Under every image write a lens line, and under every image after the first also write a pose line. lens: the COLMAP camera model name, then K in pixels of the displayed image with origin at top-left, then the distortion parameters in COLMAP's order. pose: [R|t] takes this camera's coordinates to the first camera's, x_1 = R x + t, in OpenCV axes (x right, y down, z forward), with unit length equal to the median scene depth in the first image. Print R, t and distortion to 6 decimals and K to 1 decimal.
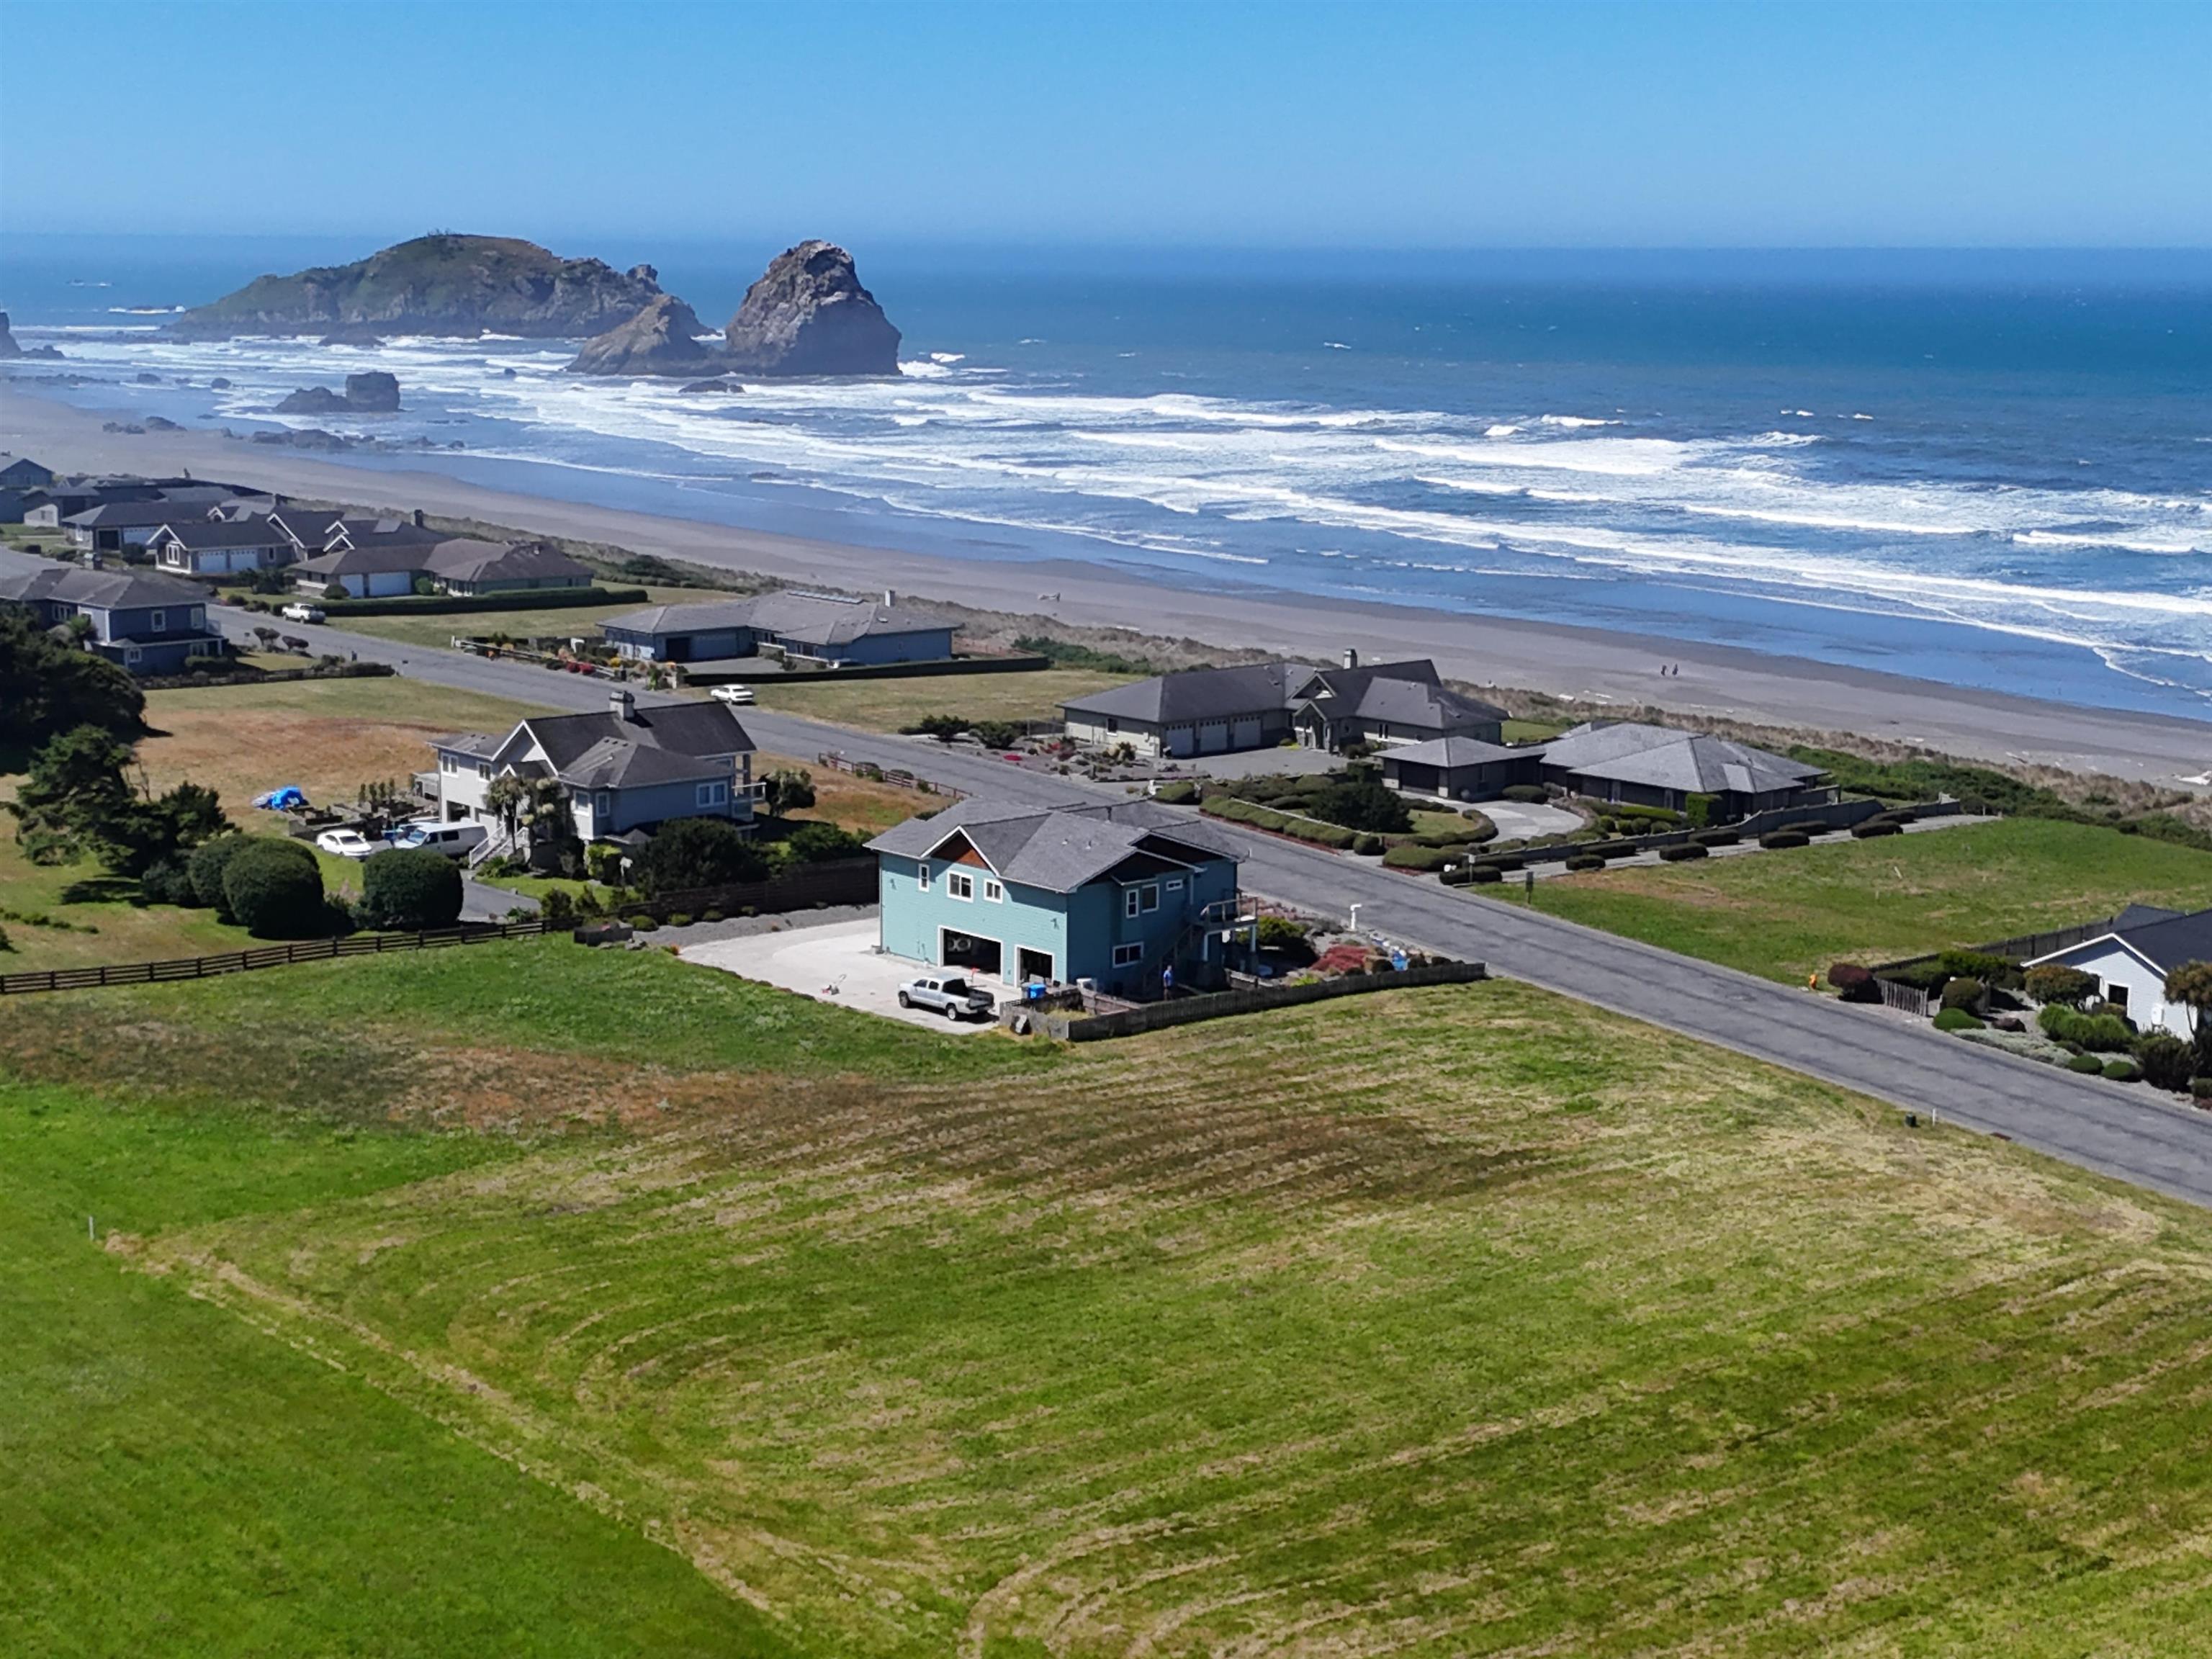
lens RADIAL K [[3166.5, 0, 1127.7], [0, 3166.5, 824.0], [0, 0, 1]] dist [0.272925, -1.109280]
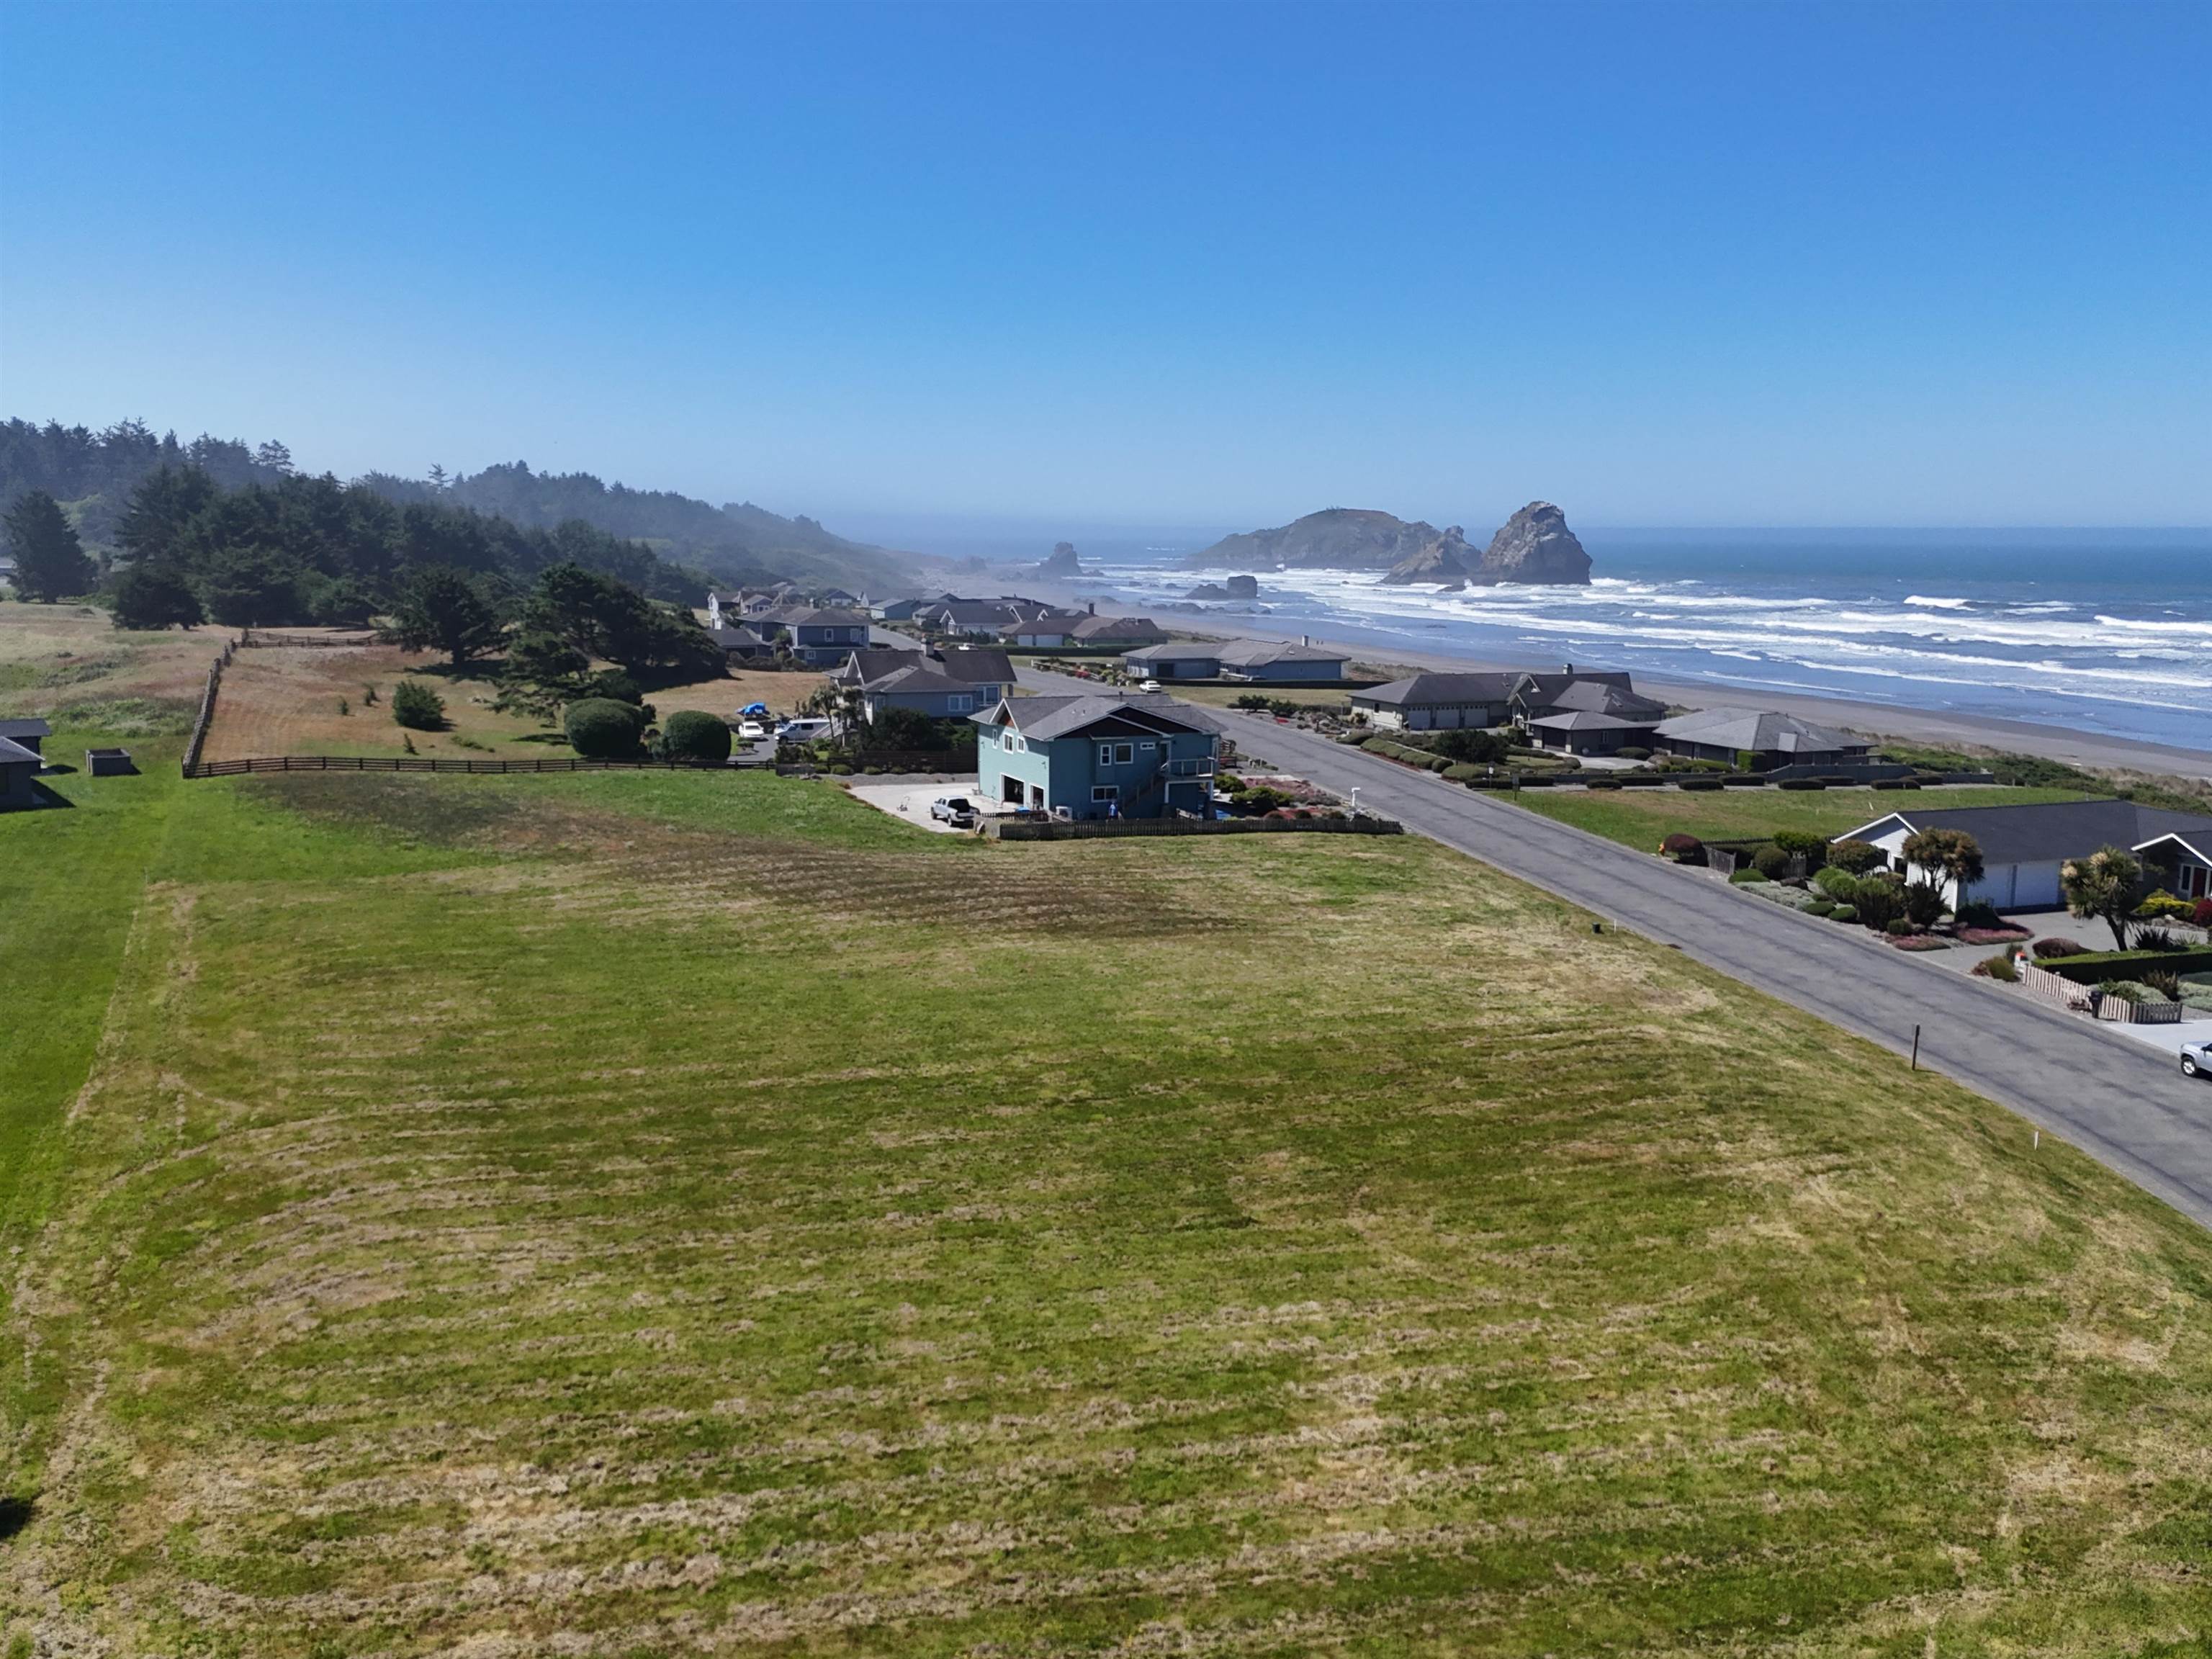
lens RADIAL K [[1890.1, 0, 1106.0], [0, 1890.1, 829.5], [0, 0, 1]] dist [0.146536, -0.195529]
pose [[0.940817, 0.050788, -0.335089, 0.292579], [-0.058080, 0.998243, -0.011768, 0.070860], [0.333903, 0.030533, 0.942113, 0.254004]]
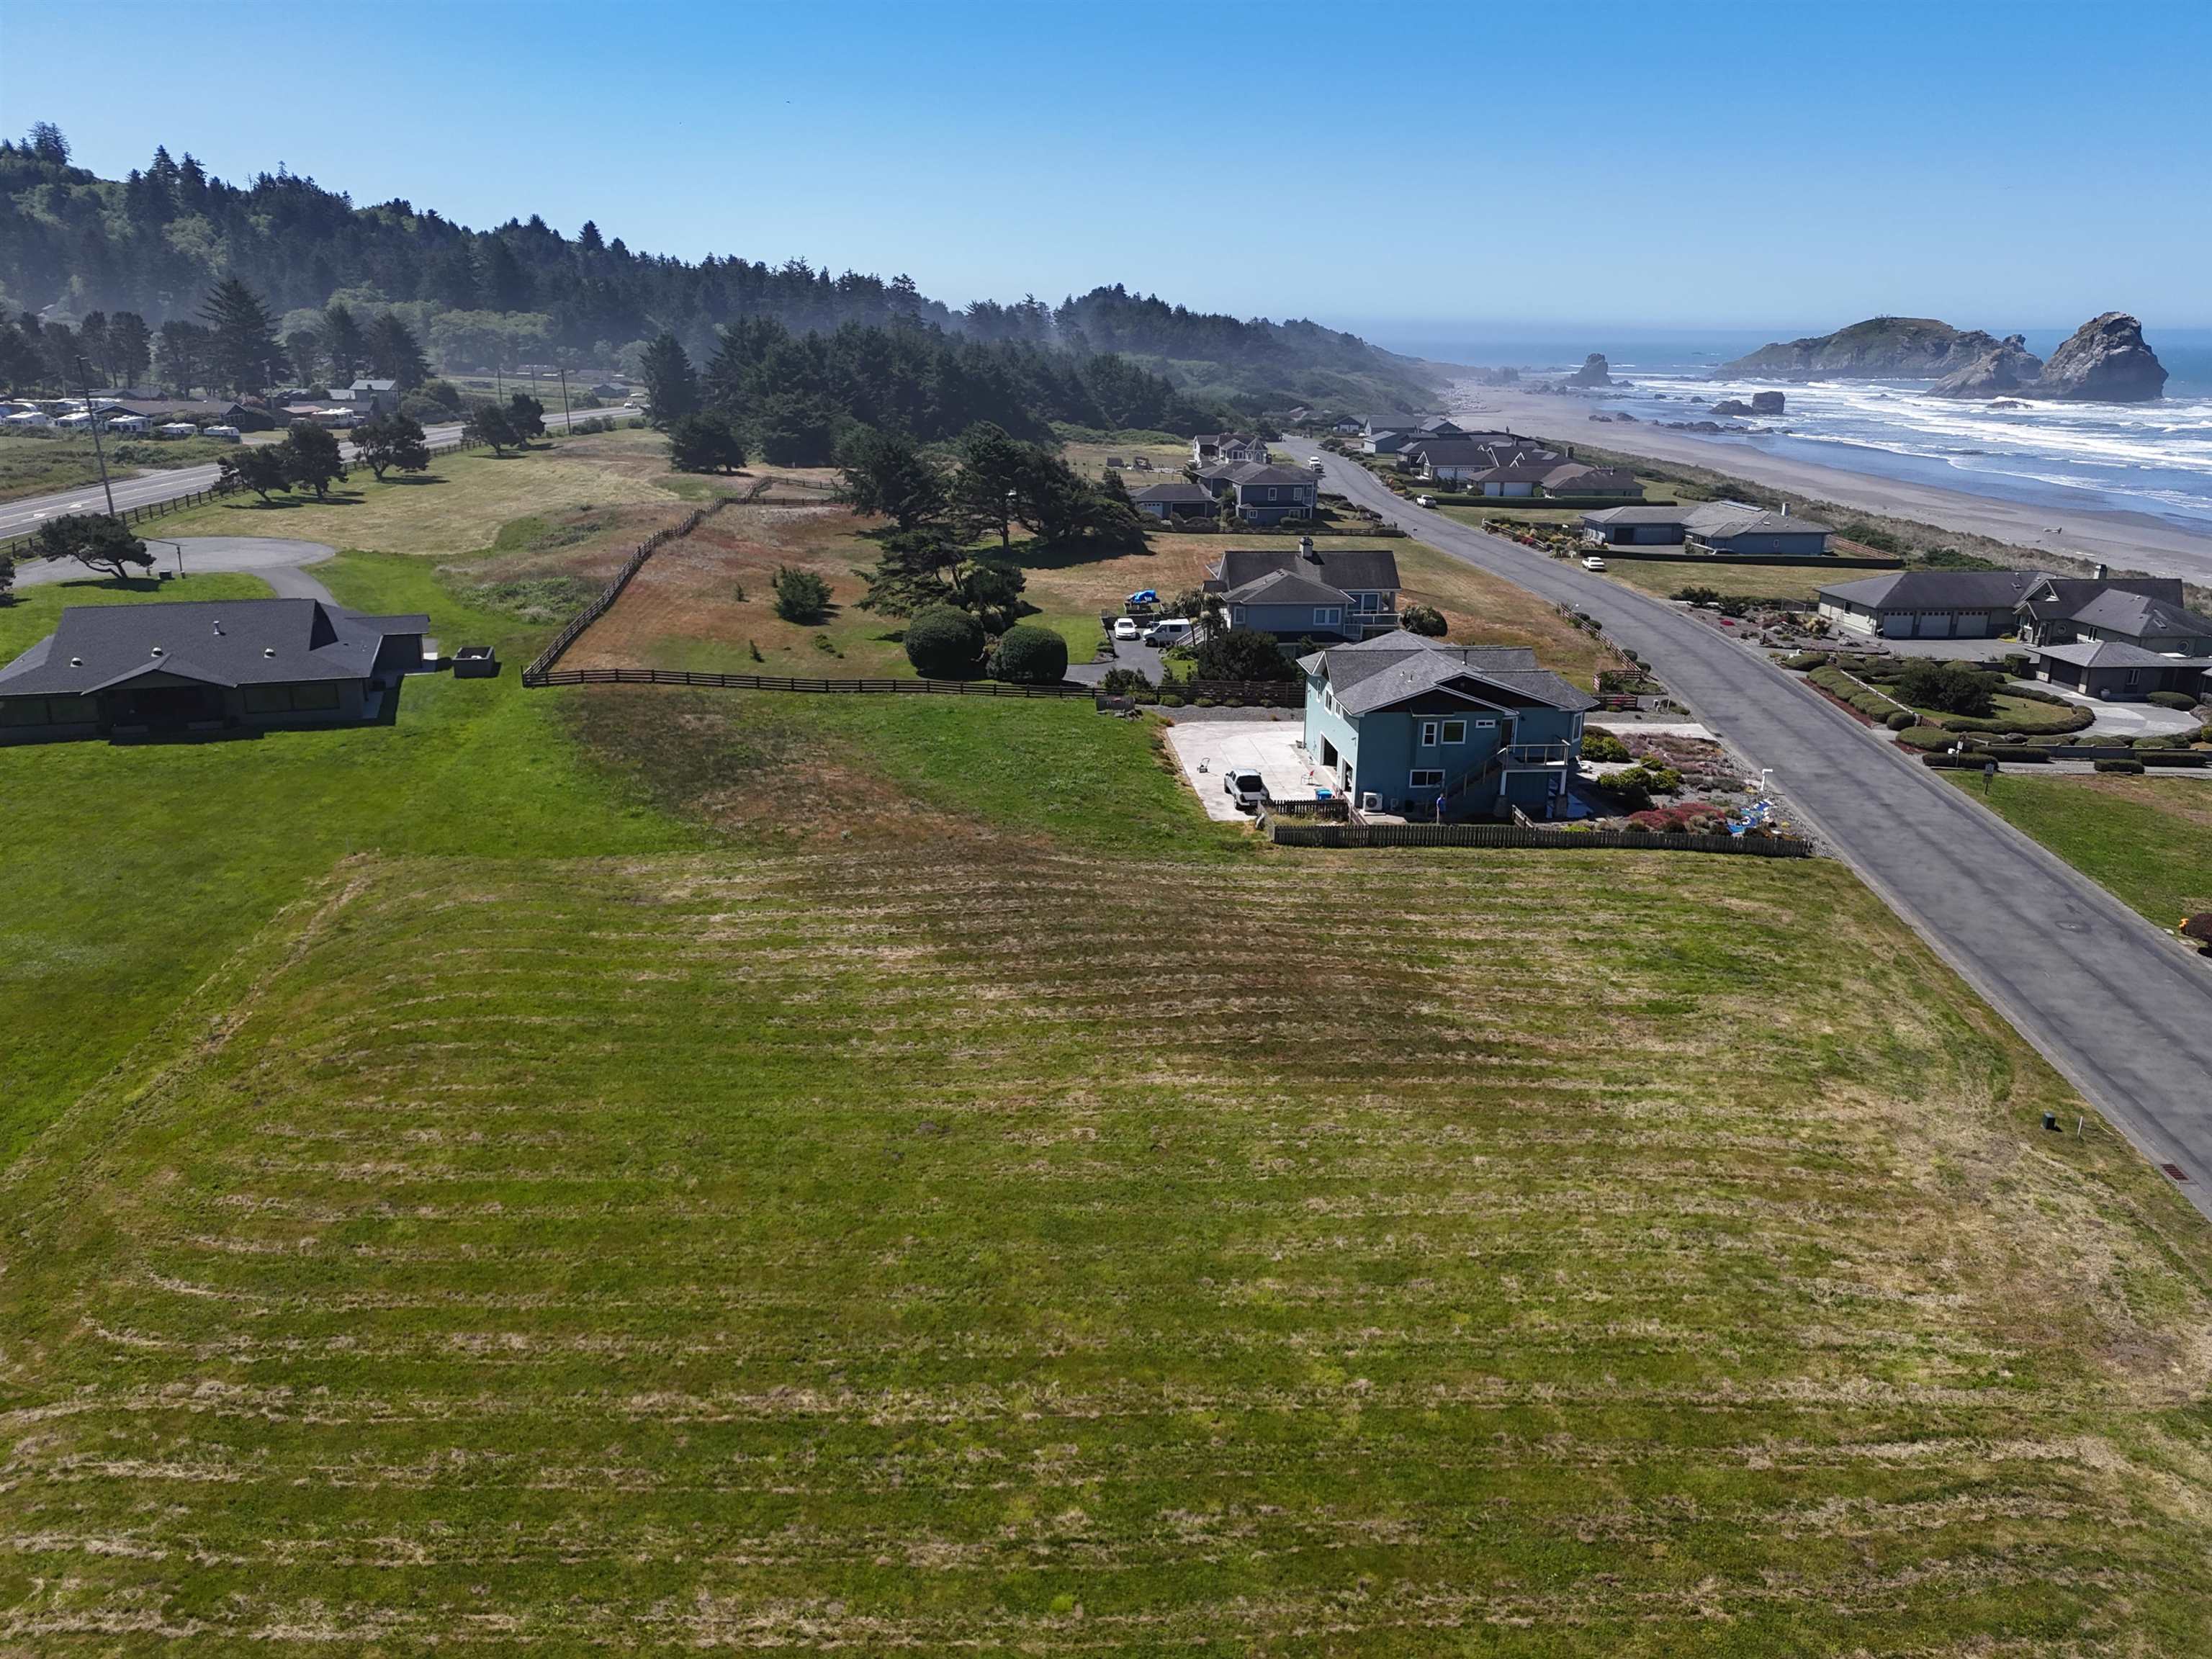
lens RADIAL K [[1611.6, 0, 1106.0], [0, 1611.6, 829.5], [0, 0, 1]] dist [0.089612, -0.089164]
pose [[0.793096, 0.176910, -0.582840, 0.270208], [-0.108651, 0.982635, 0.150414, -0.017321], [0.599328, -0.055966, 0.798545, 0.495938]]
